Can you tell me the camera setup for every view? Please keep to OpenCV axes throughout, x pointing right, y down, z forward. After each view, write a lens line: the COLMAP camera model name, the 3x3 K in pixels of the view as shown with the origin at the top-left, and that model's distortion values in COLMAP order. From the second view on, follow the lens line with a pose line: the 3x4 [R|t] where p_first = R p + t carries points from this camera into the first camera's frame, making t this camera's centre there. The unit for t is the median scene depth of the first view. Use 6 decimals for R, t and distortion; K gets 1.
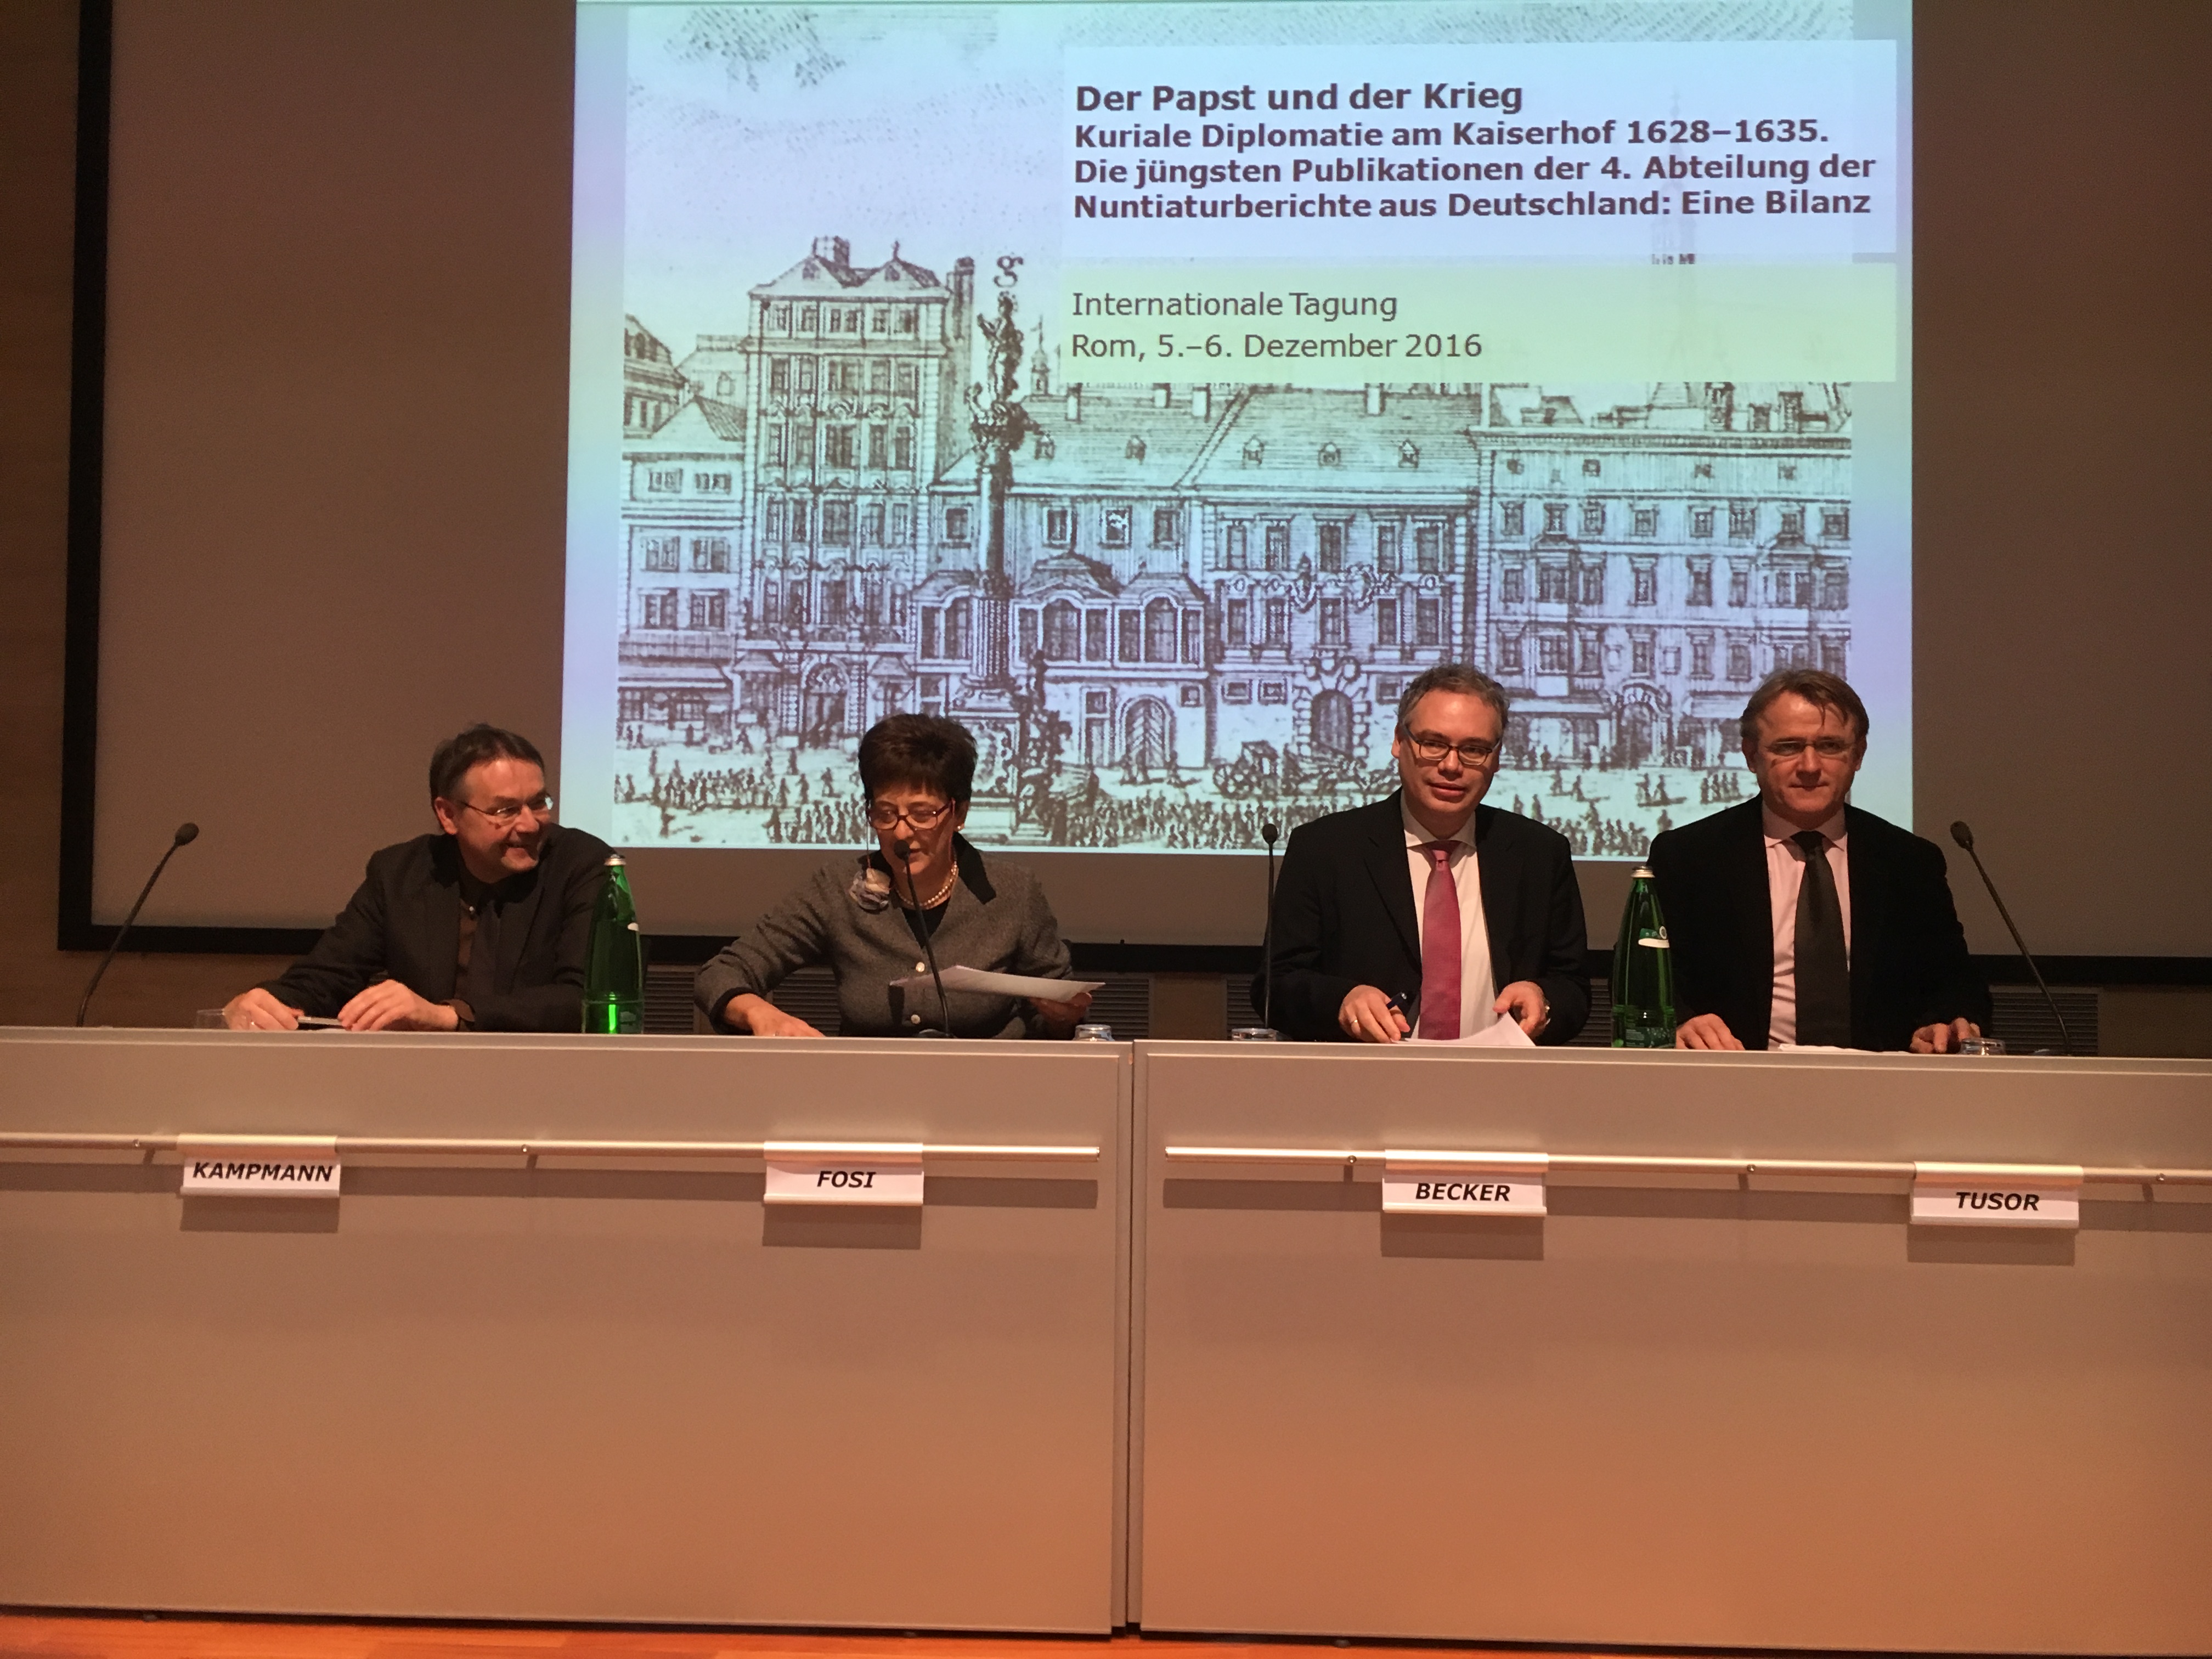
lens RADIAL K [[1883.9, 0, 1101.5], [0, 1883.9, 818.7], [0, 0, 1]] dist [0.085034, -0.127952]
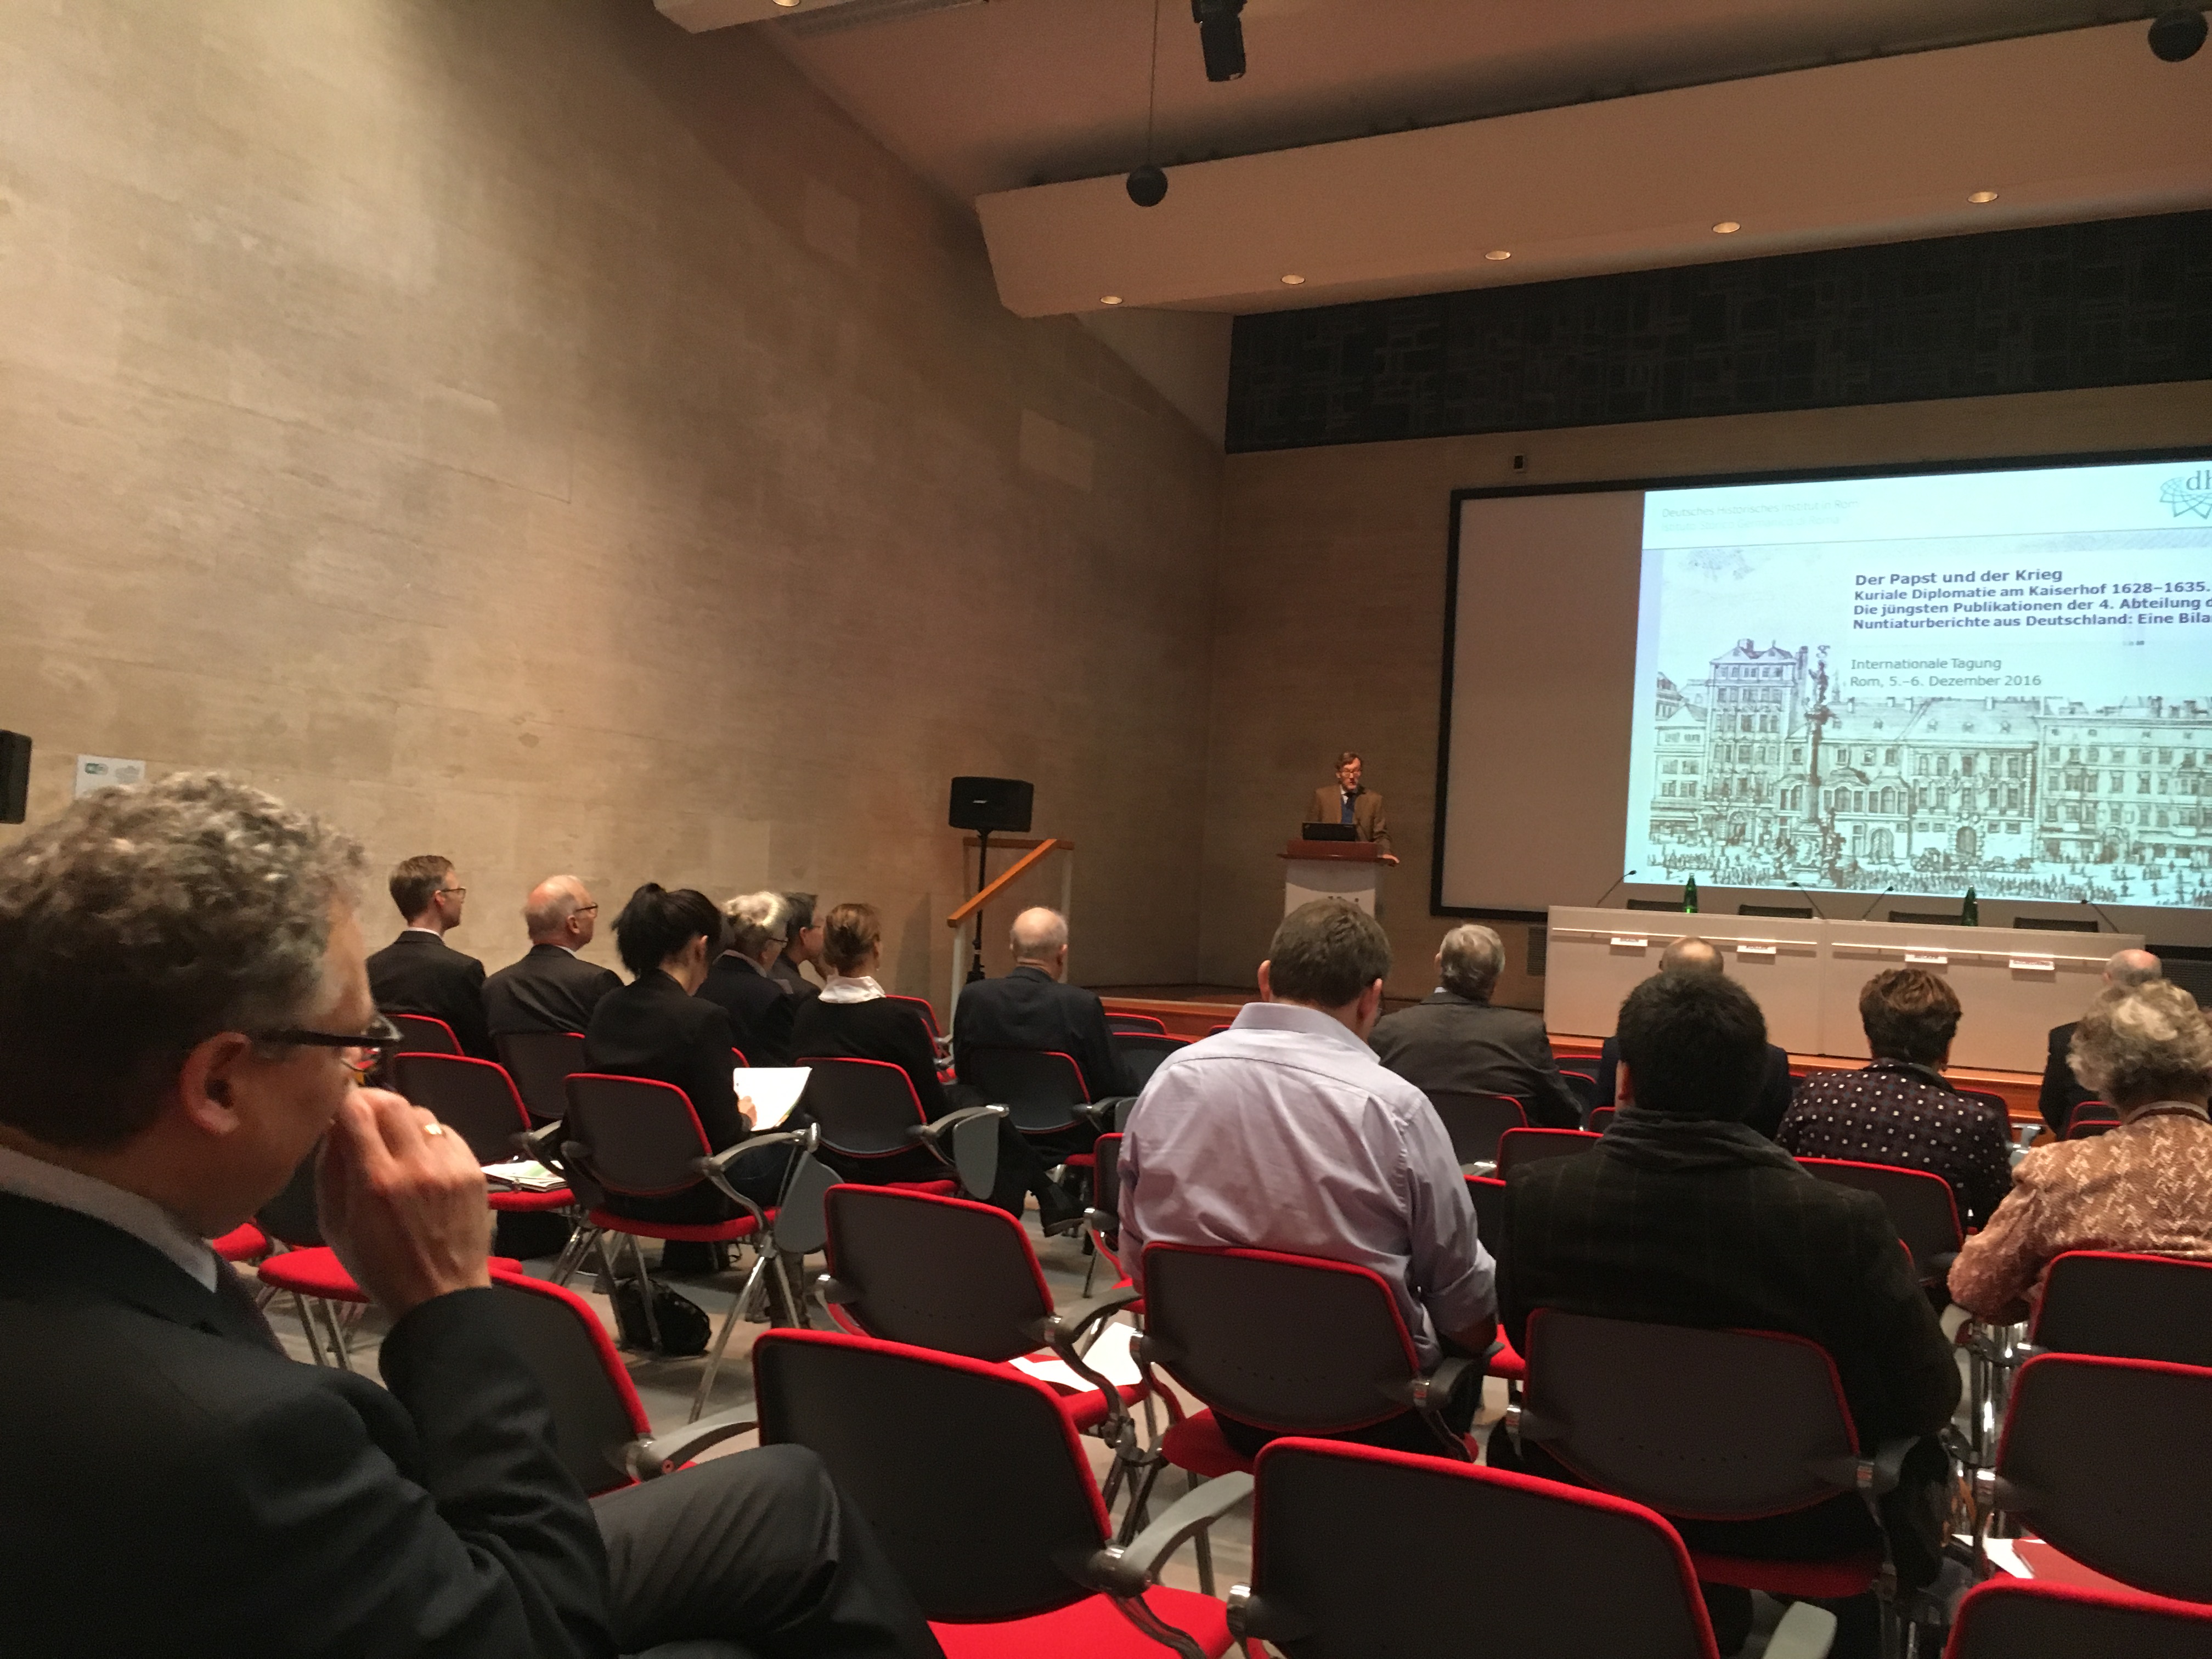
lens RADIAL K [[1886.3, 0, 1109.5], [0, 1886.3, 822.7], [0, 0, 1]] dist [0.106894, -0.167520]
pose [[0.904530, 0.018930, -0.425989, 0.170058], [-0.036522, 0.998782, -0.033165, 0.044326], [0.424842, 0.045557, 0.904120, -1.587547]]
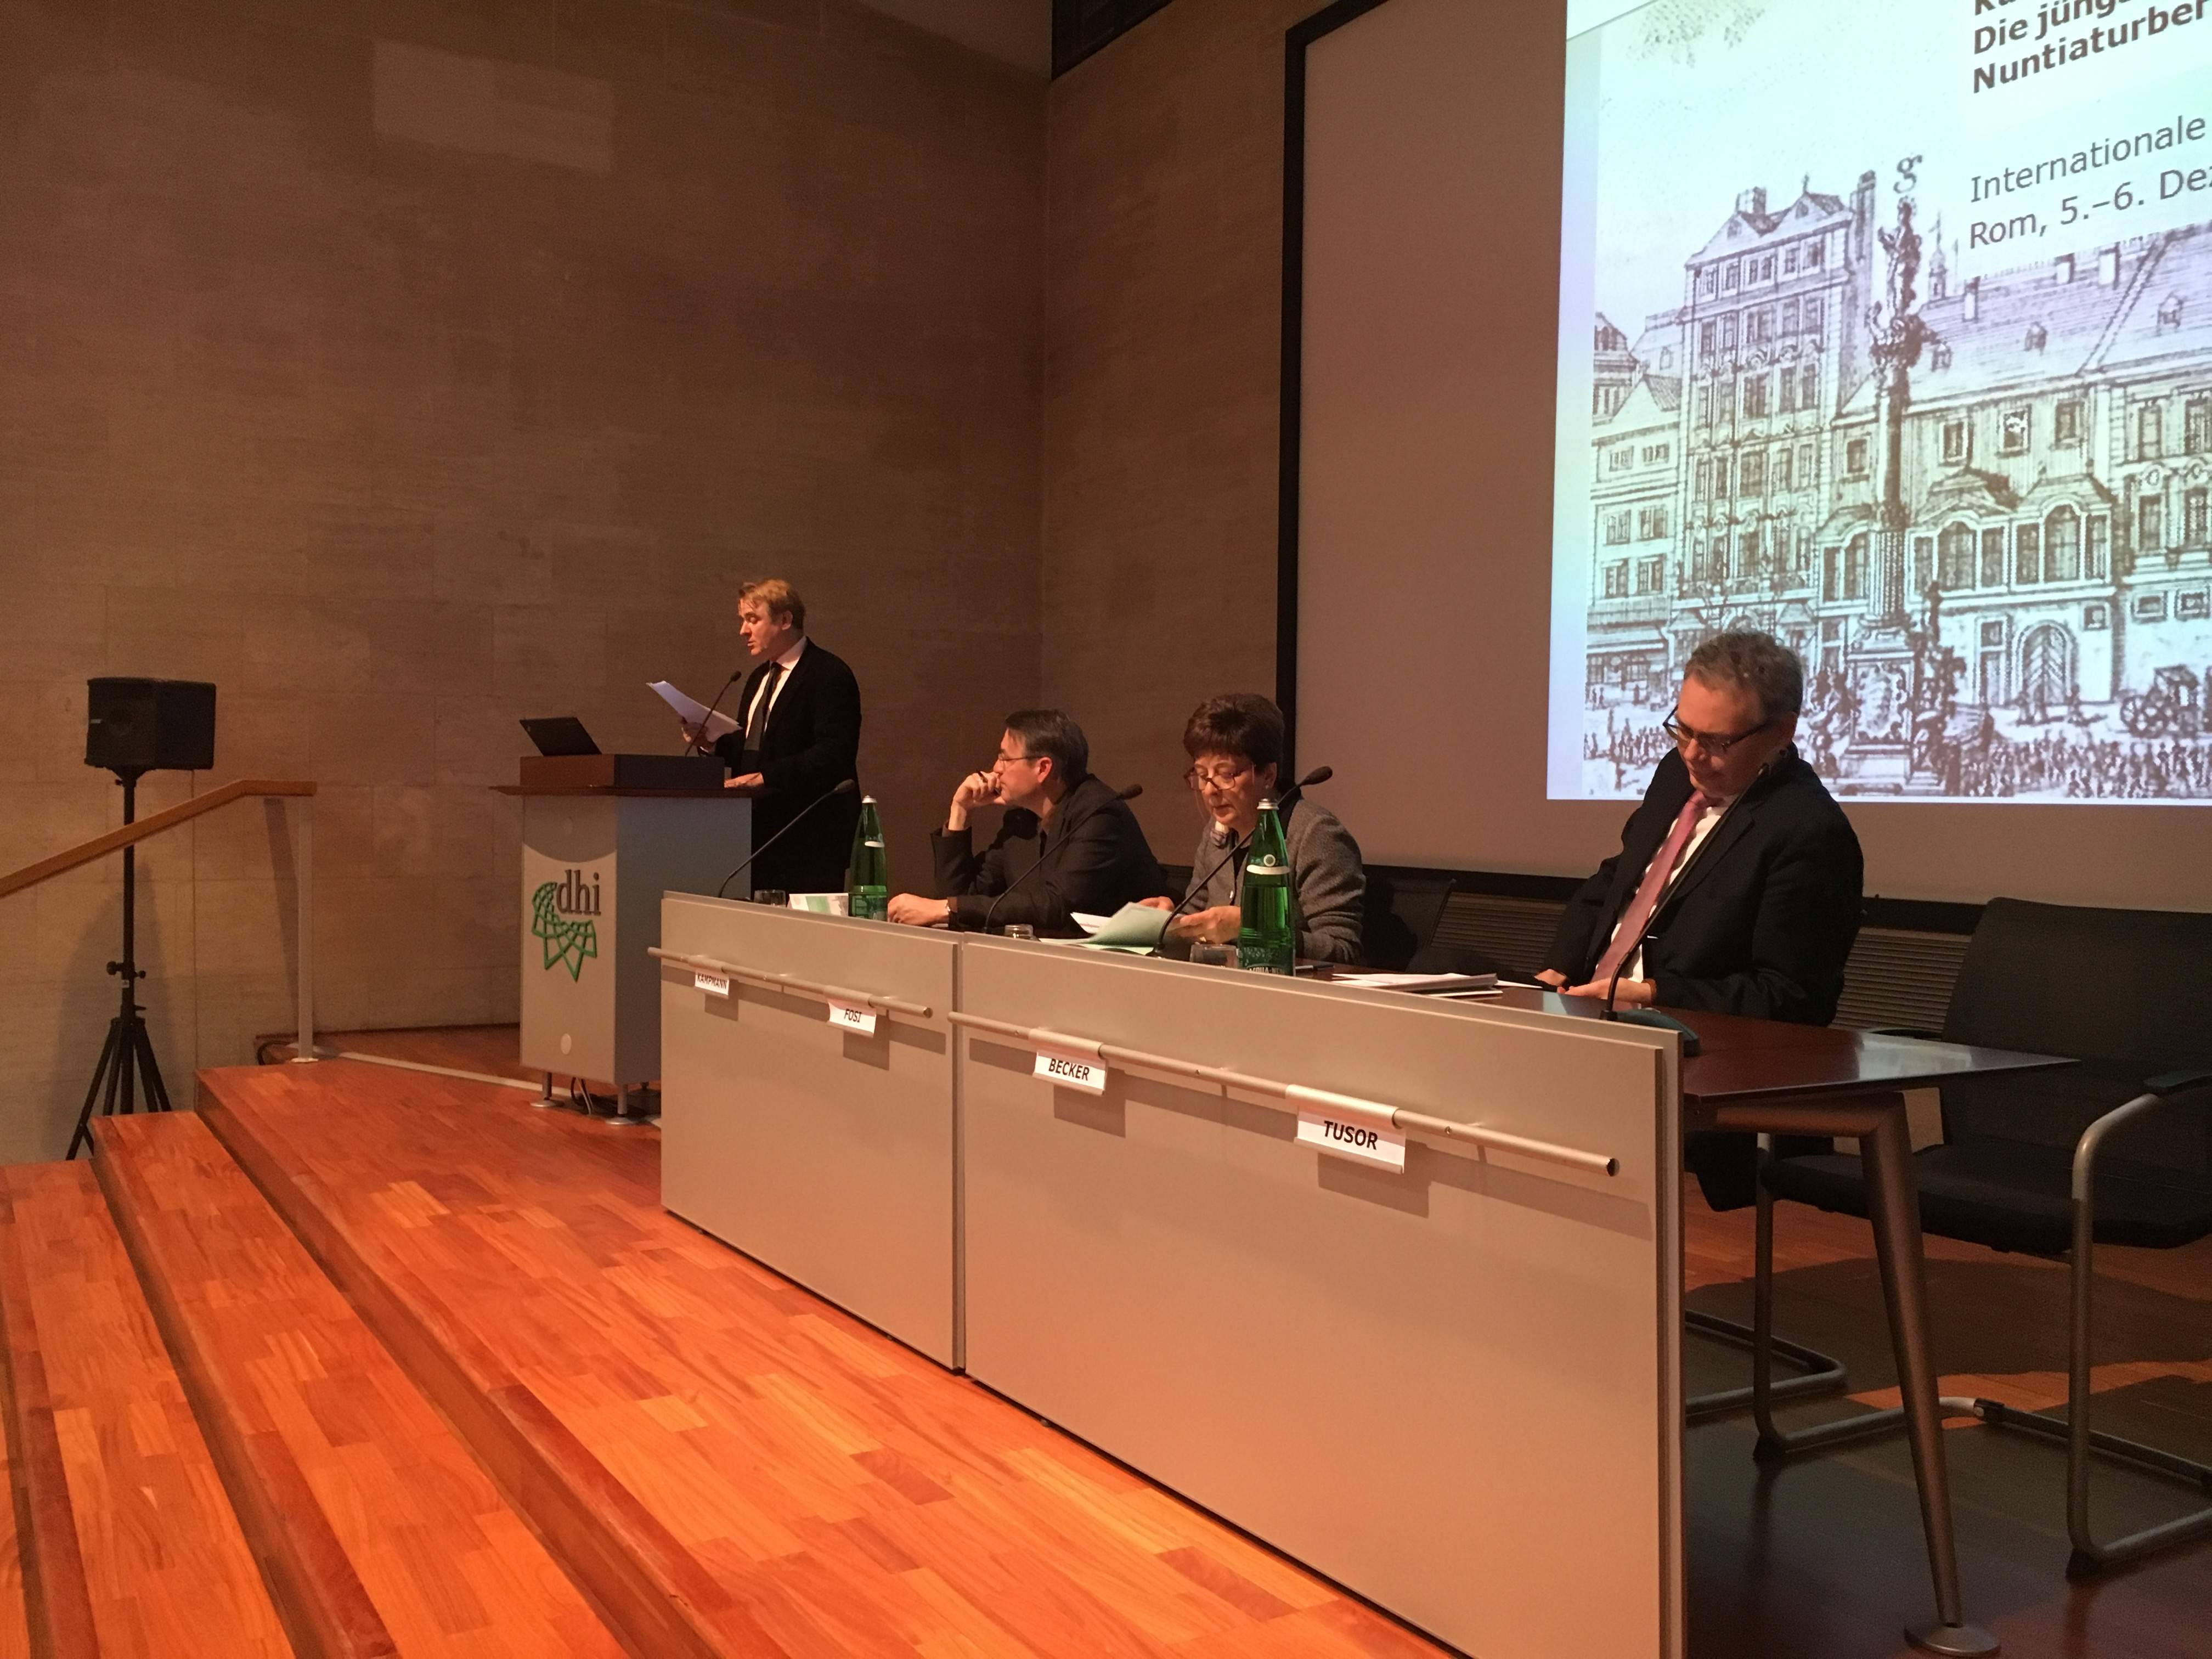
lens RADIAL K [[1883.9, 0, 1101.5], [0, 1883.9, 818.7], [0, 0, 1]] dist [0.085034, -0.127952]
pose [[0.560031, 0.003614, -0.828463, 0.504021], [0.009609, 0.999895, 0.010857, 0.011479], [0.828416, -0.014041, 0.559938, 0.149550]]
